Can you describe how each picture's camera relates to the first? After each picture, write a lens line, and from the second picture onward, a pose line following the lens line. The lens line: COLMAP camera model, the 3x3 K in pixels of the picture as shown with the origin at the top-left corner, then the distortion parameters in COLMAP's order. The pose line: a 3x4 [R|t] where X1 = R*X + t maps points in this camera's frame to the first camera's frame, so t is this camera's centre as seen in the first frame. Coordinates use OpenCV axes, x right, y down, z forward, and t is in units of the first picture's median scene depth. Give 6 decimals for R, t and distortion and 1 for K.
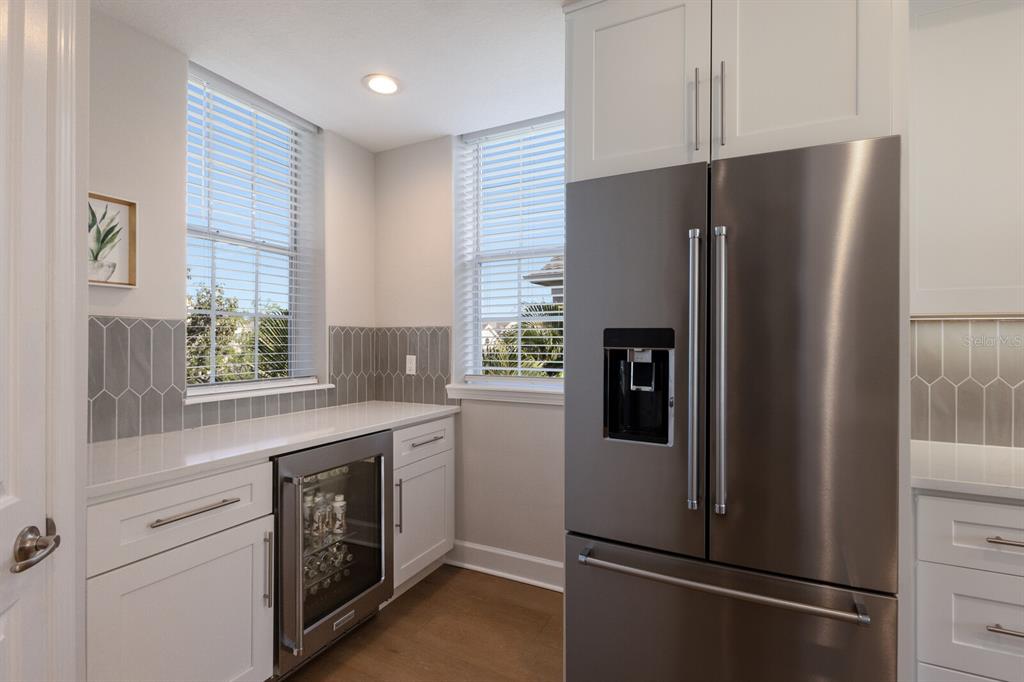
lens RADIAL K [[474.7, 0, 509.9], [0, 474.7, 345.7], [0, 0, 1]] dist [0.004373, 0.000022]
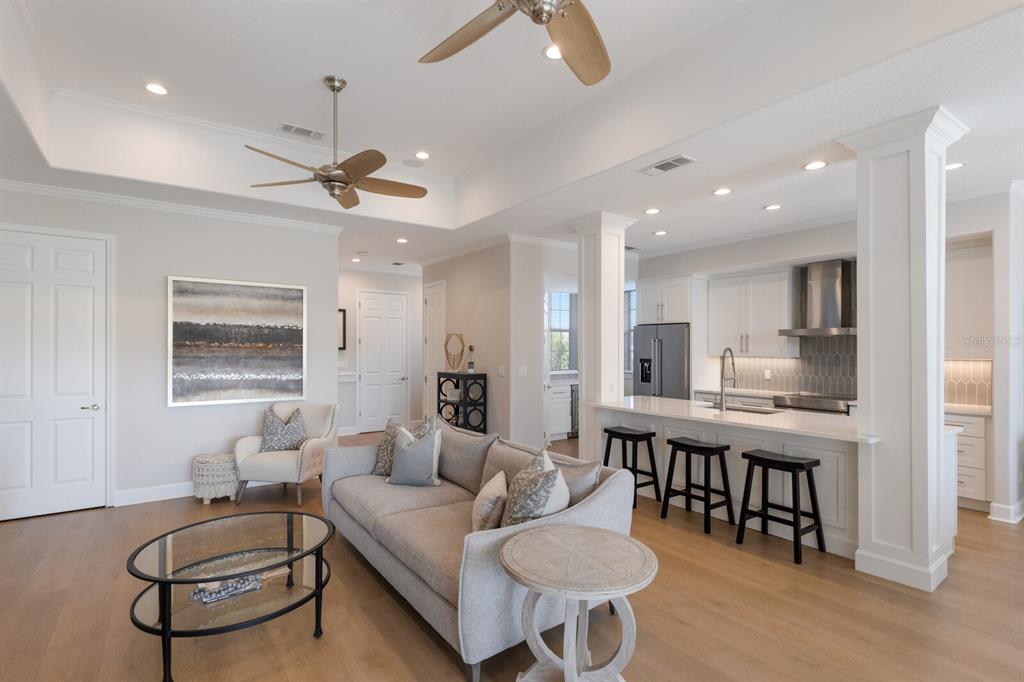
lens RADIAL K [[516.4, 0, 495.5], [0, 516.4, 350.6], [0, 0, 1]] dist [-0.003036, -0.000245]
pose [[0.878362, 0.002186, -0.477991, 1.376922], [0.000192, 0.999988, 0.004925, -0.140614], [0.477996, -0.004417, 0.878351, -4.126069]]
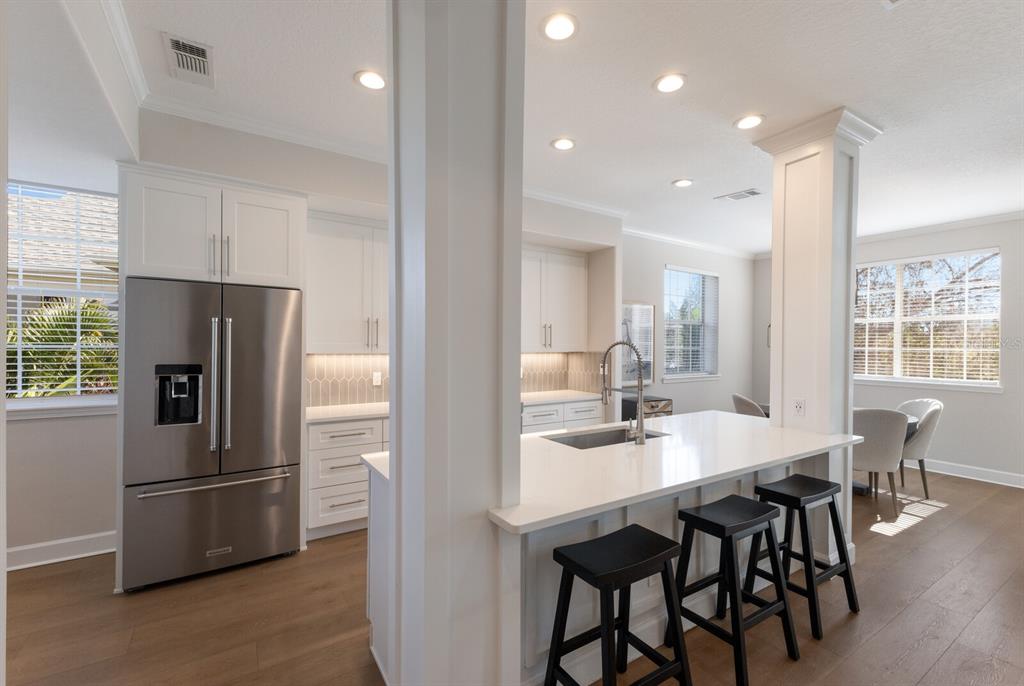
lens RADIAL K [[443.6, 0, 530.6], [0, 443.6, 345.7], [0, 0, 1]] dist [0.000895, 0.000489]
pose [[0.476713, -0.000767, 0.879059, -0.608148], [-0.008502, 0.999949, 0.005483, -0.131175], [-0.879018, -0.010088, 0.476682, -1.056808]]
